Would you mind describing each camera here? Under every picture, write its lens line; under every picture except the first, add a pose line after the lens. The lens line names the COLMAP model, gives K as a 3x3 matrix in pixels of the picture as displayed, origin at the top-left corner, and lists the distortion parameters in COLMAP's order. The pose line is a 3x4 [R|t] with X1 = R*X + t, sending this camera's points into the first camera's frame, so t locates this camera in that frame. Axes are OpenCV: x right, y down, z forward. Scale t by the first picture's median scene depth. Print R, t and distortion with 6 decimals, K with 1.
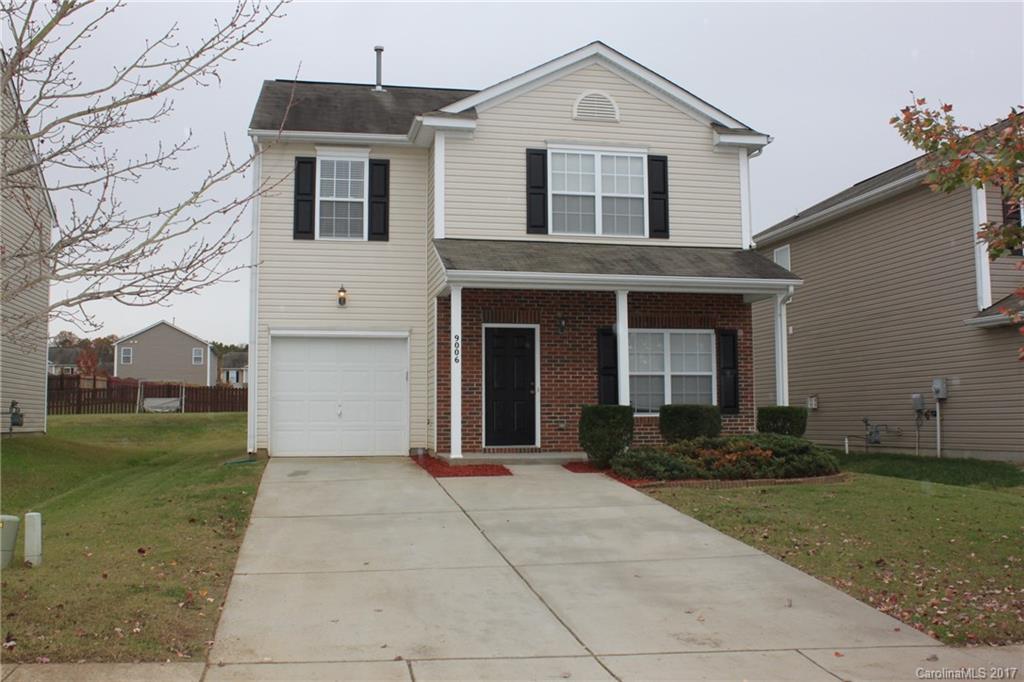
lens RADIAL K [[1065.0, 0, 513.8], [0, 1065.0, 344.5], [0, 0, 1]] dist [-0.028971, 0.000000]
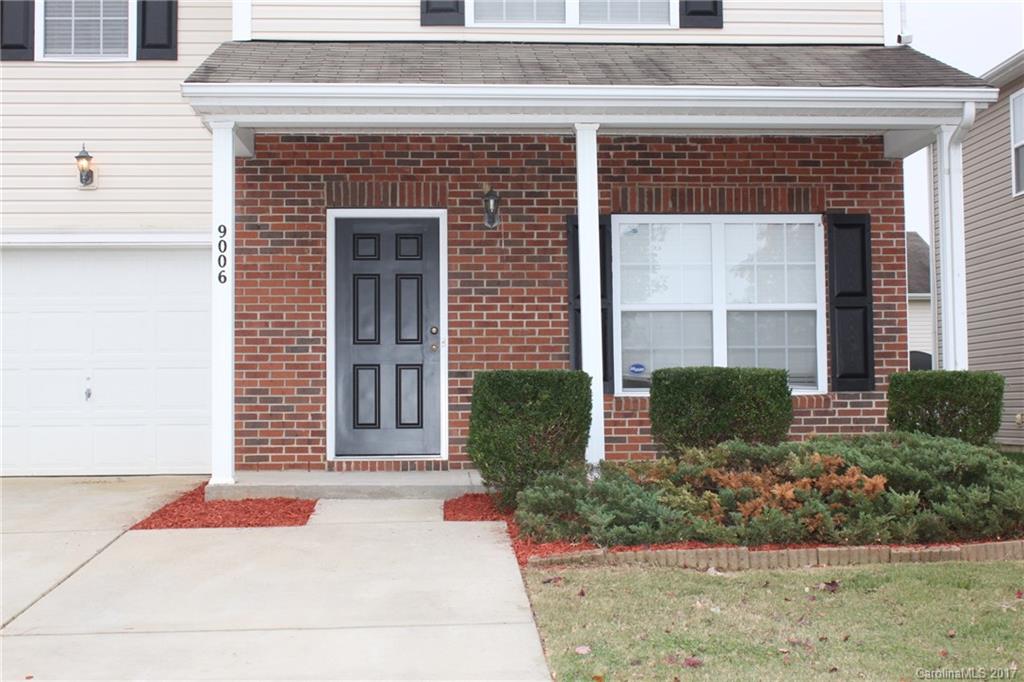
lens RADIAL K [[1382.9, 0, 510.8], [0, 1382.9, 335.1], [0, 0, 1]] dist [0.006586, 0.000000]
pose [[0.987239, -0.010836, -0.158877, 0.157616], [0.013815, 0.999749, 0.017658, 0.028811], [0.158646, -0.019628, 0.987140, 0.382181]]
